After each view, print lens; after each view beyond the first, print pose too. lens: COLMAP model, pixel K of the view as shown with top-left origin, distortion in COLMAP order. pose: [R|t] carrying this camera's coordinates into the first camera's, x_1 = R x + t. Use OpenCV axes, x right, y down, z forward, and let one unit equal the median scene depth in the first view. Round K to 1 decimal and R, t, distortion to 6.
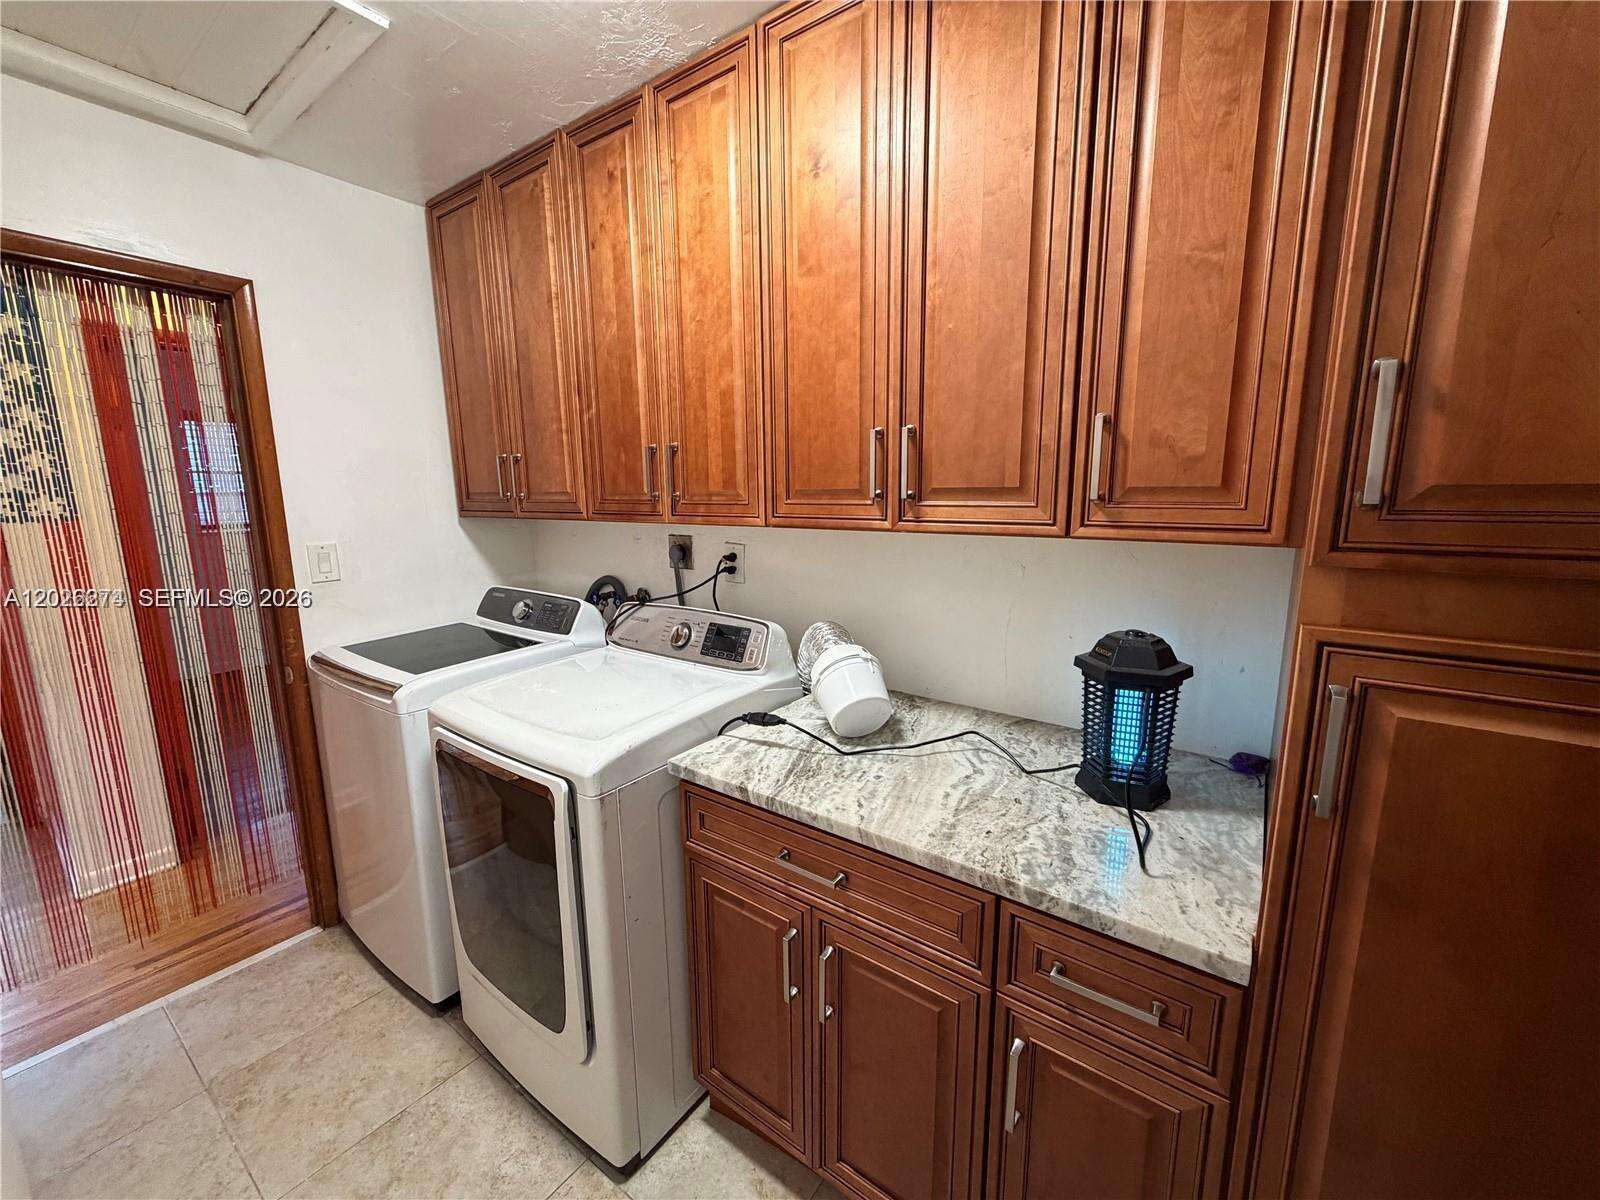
lens RADIAL K [[644.8, 0, 795.2], [0, 644.8, 600.4], [0, 0, 1]] dist [-0.000404, 0.000002]
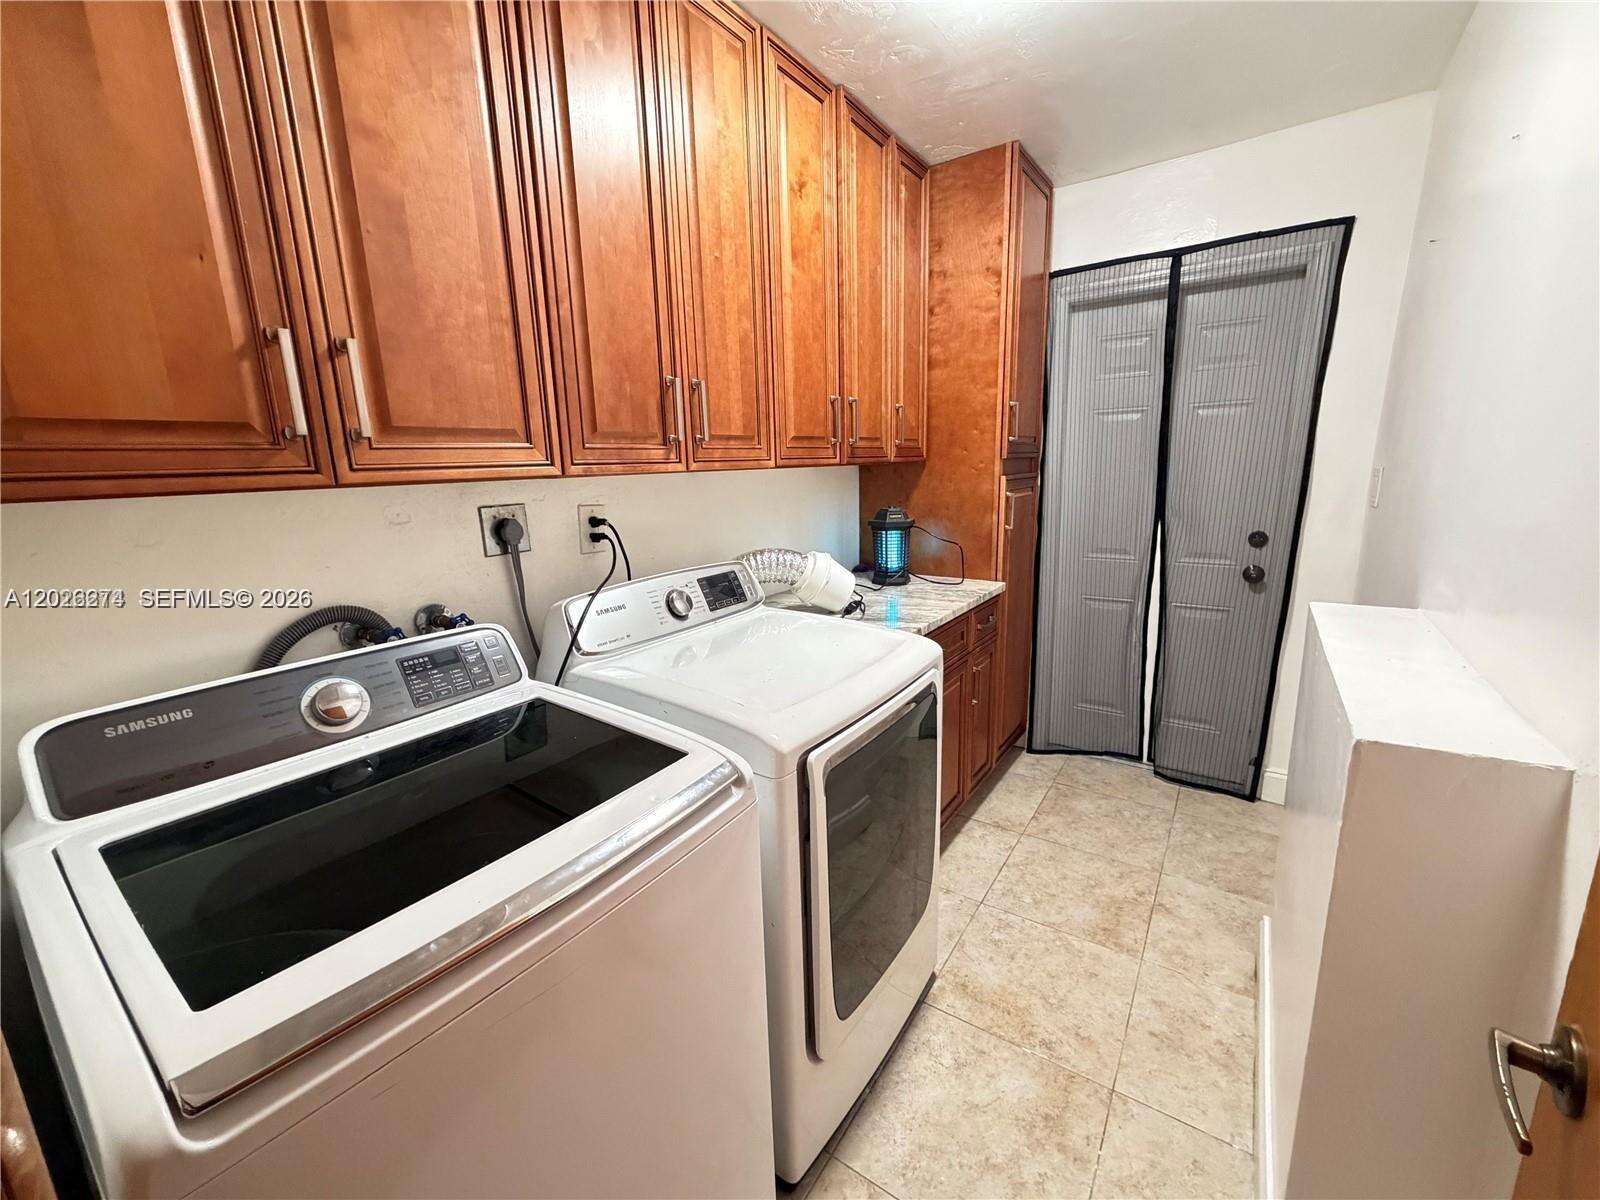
lens RADIAL K [[636.5, 0, 795.7], [0, 636.5, 596.8], [0, 0, 1]] dist [-0.001896, -0.000195]
pose [[-0.020808, -0.197845, 0.980012, -1.174048], [0.199734, 0.959642, 0.197974, -0.106463], [-0.979629, 0.199861, 0.019549, 0.951686]]
